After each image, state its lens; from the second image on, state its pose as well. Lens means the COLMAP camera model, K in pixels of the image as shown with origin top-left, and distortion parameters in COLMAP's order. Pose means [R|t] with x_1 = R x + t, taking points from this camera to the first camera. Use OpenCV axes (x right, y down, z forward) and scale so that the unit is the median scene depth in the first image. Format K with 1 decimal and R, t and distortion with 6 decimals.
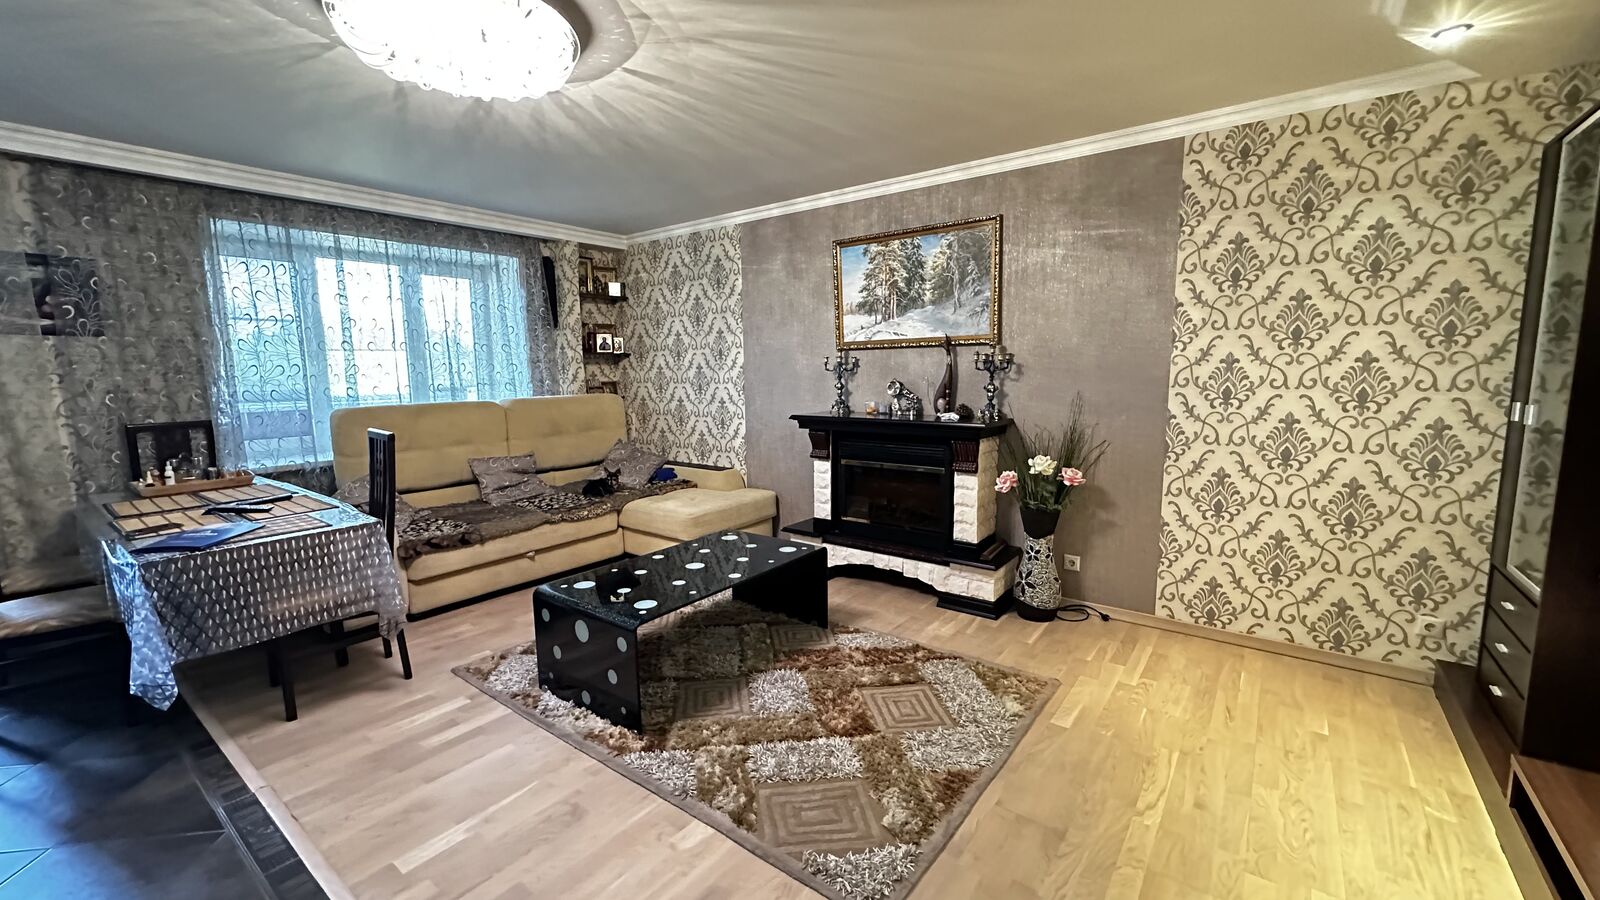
lens RADIAL K [[638.4, 0, 800.5], [0, 638.4, 447.5], [0, 0, 1]] dist [-0.004561, 0.001086]
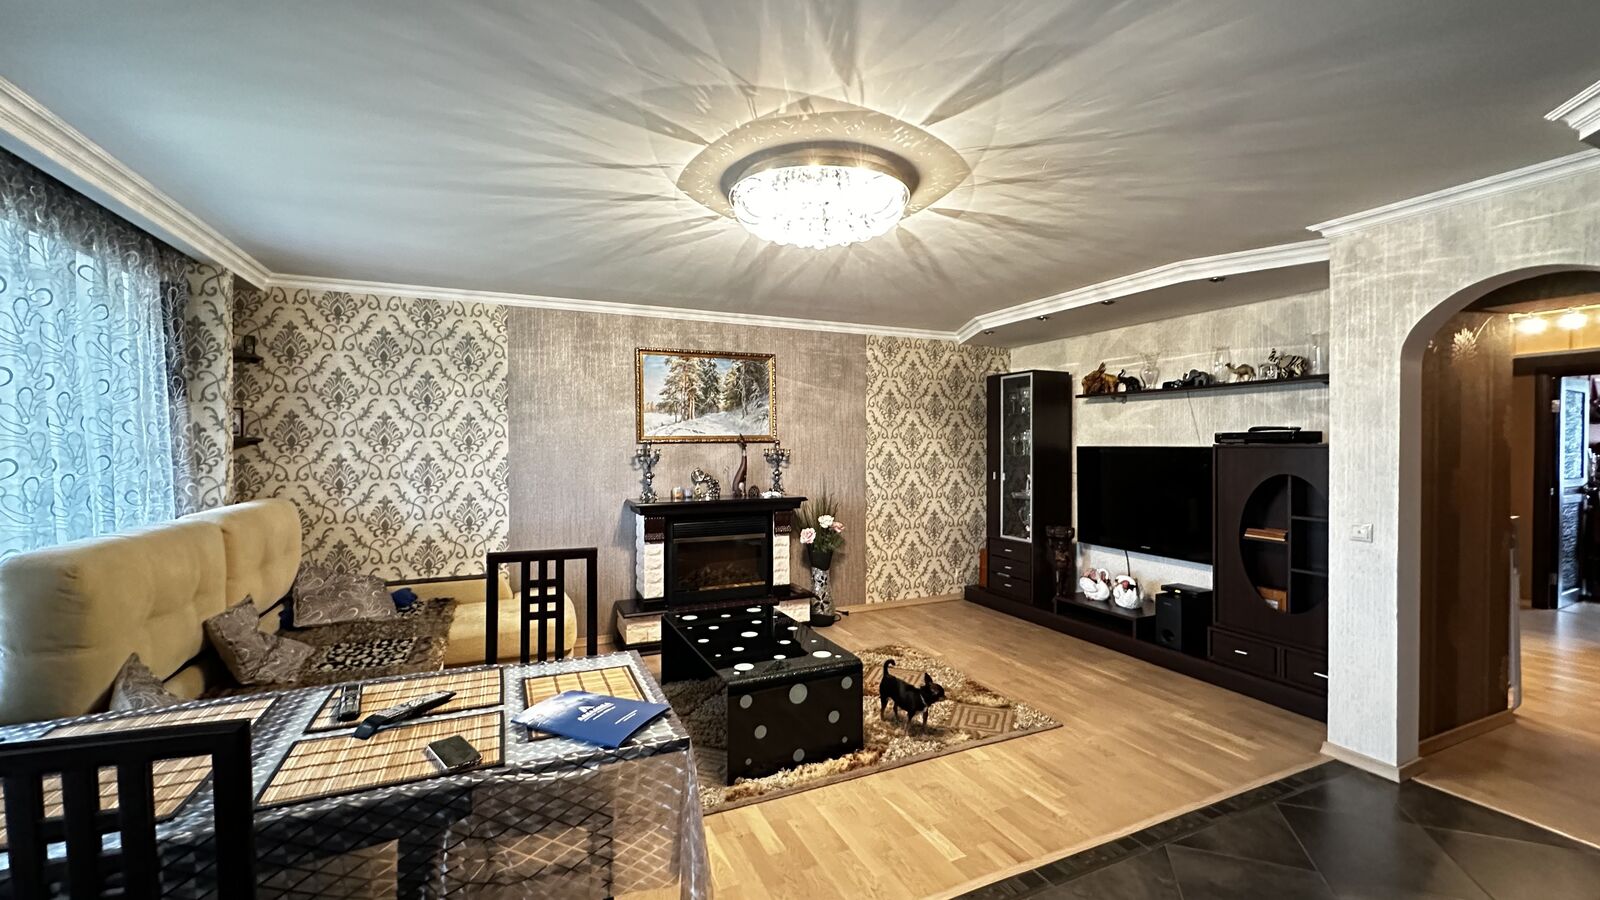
lens RADIAL K [[638.4, 0, 799.6], [0, 638.4, 448.2], [0, 0, 1]] dist [-0.004561, 0.001086]
pose [[0.473040, 0.006182, 0.881019, -0.988358], [0.105989, 0.992314, -0.063870, -0.055098], [-0.874642, 0.123591, 0.468750, 0.300484]]
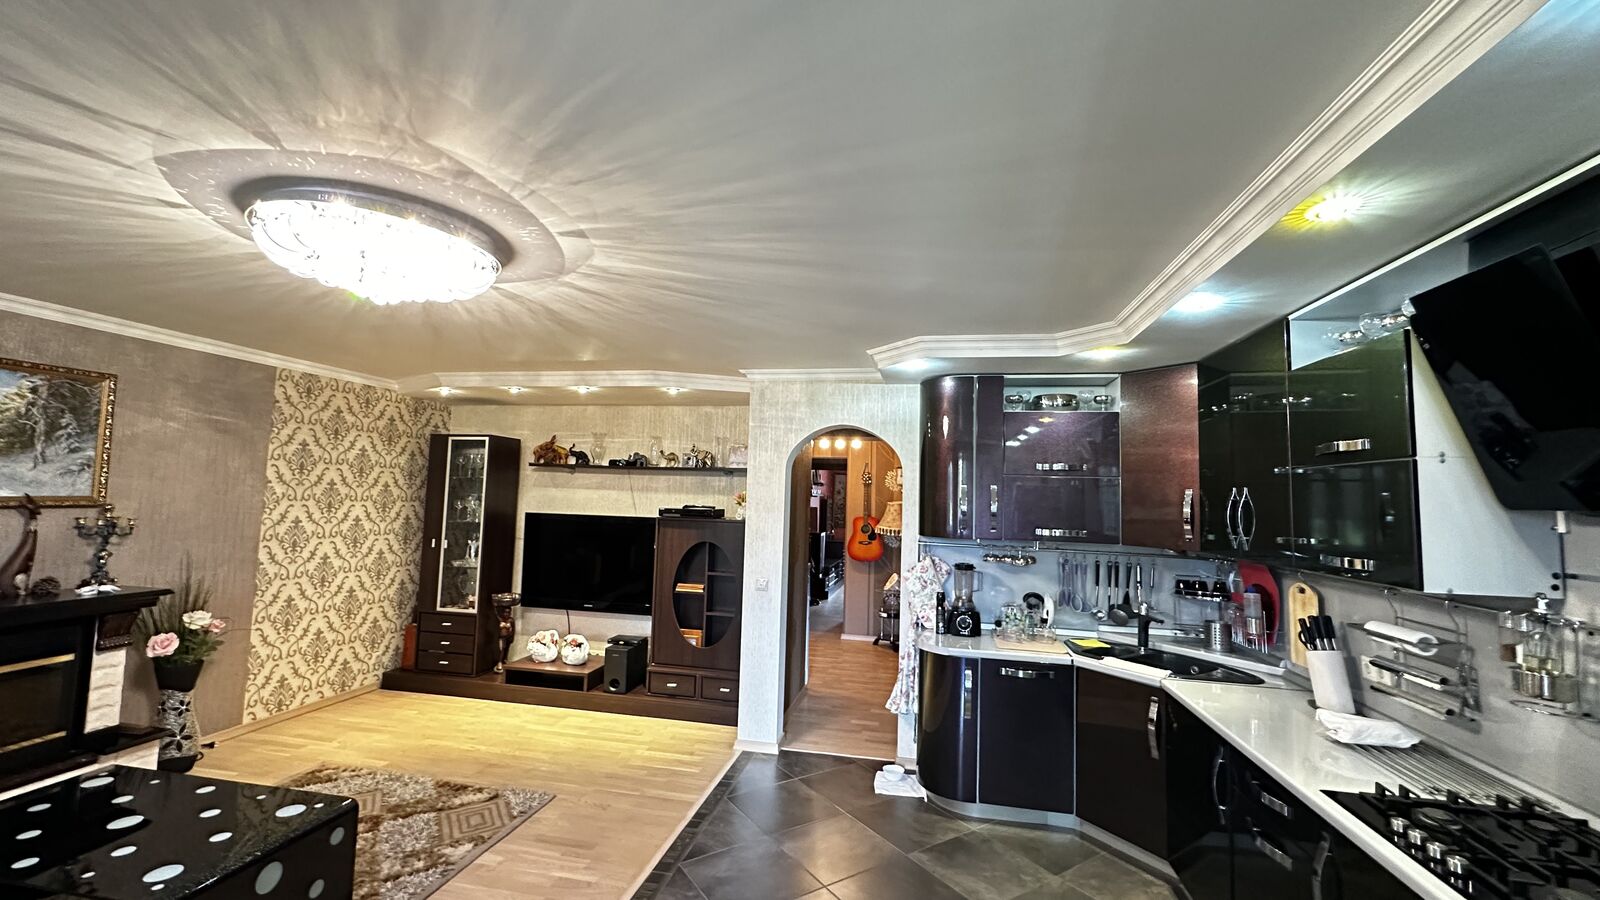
lens RADIAL K [[638.4, 0, 800.4], [0, 638.4, 448.0], [0, 0, 1]] dist [-0.004561, 0.001086]
pose [[-0.437737, 0.069270, 0.896431, -1.050475], [0.088955, 0.995473, -0.033485, -0.134214], [-0.894692, 0.065085, -0.441917, 0.519475]]
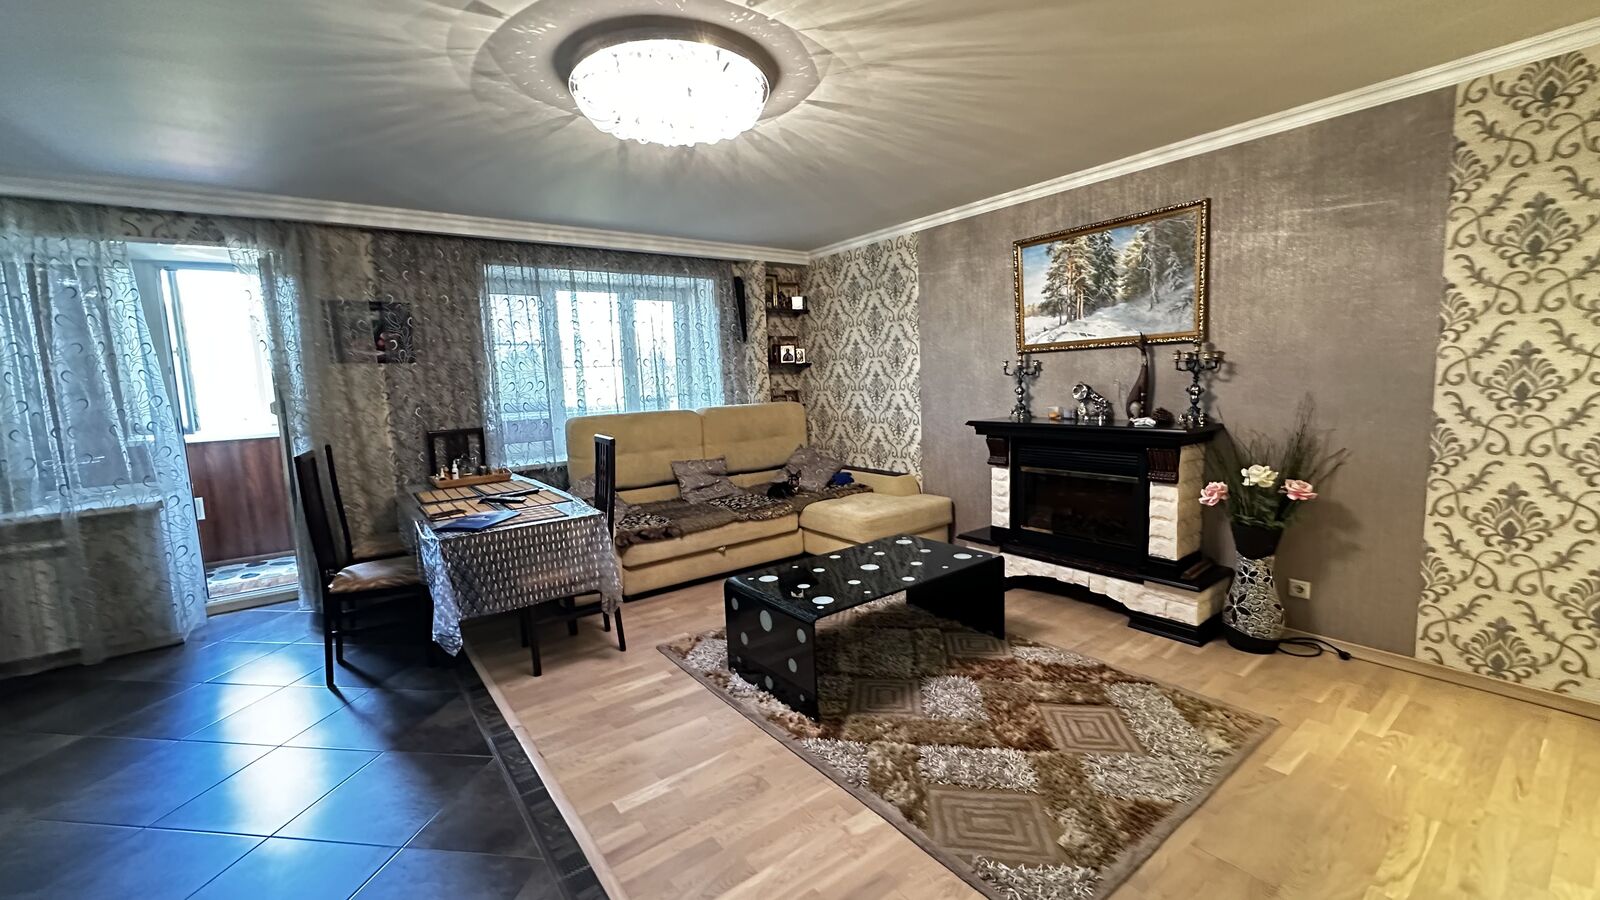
lens RADIAL K [[638.4, 0, 800.1], [0, 638.4, 447.3], [0, 0, 1]] dist [-0.004561, 0.001086]
pose [[0.961978, 0.006038, -0.273062, 0.006434], [-0.008711, 0.999925, -0.008579, 0.000645], [0.272990, 0.010631, 0.961958, -0.024834]]
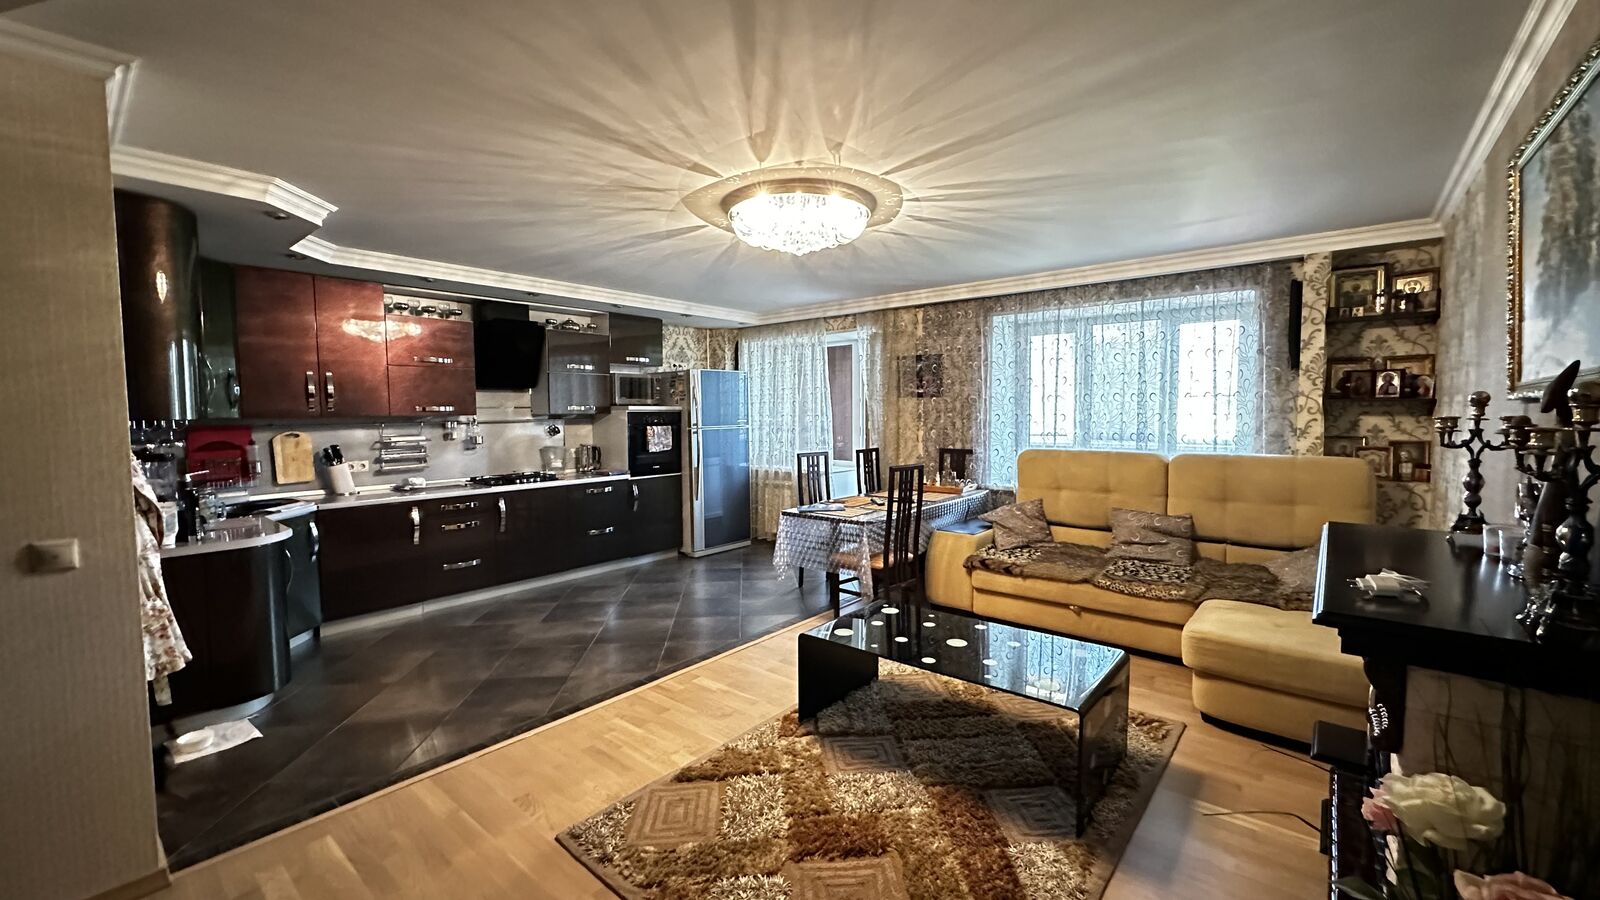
lens RADIAL K [[638.4, 0, 800.0], [0, 638.4, 447.6], [0, 0, 1]] dist [-0.004561, 0.001086]
pose [[-0.047948, 0.072134, -0.996242, 0.654890], [-0.118553, 0.989928, 0.077383, -0.122728], [0.991789, 0.121818, -0.038914, 0.676481]]
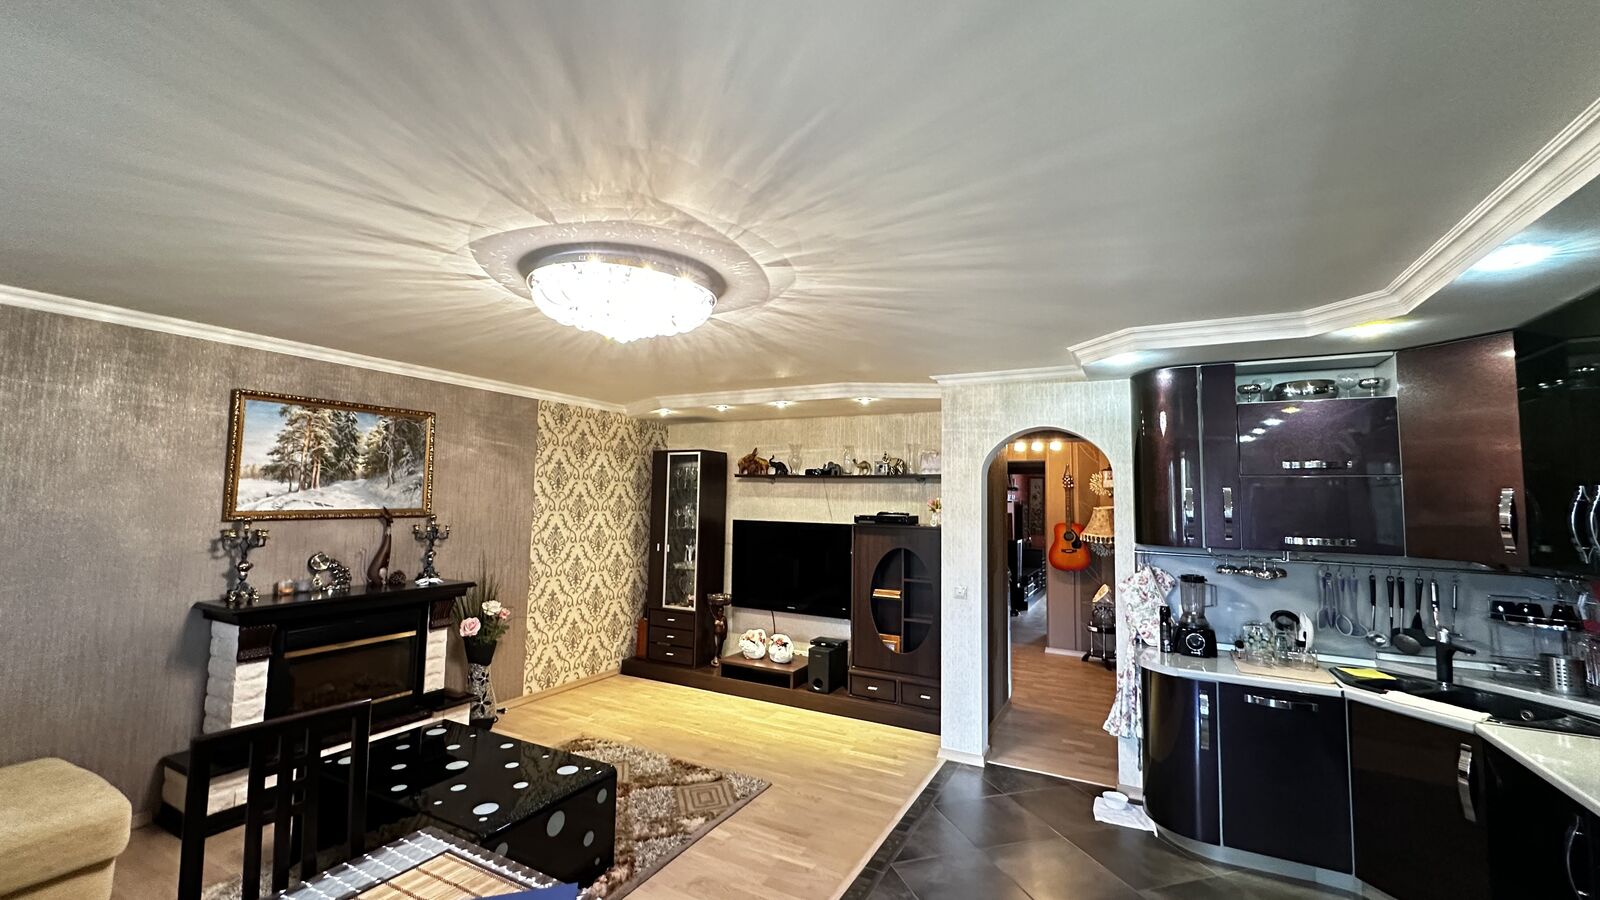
lens RADIAL K [[638.4, 0, 799.7], [0, 638.4, 448.9], [0, 0, 1]] dist [-0.004561, 0.001086]
pose [[-0.163331, 0.087471, 0.982686, -1.061161], [0.107657, 0.991694, -0.070379, -0.137793], [-0.980680, 0.094298, -0.171391, 0.541356]]
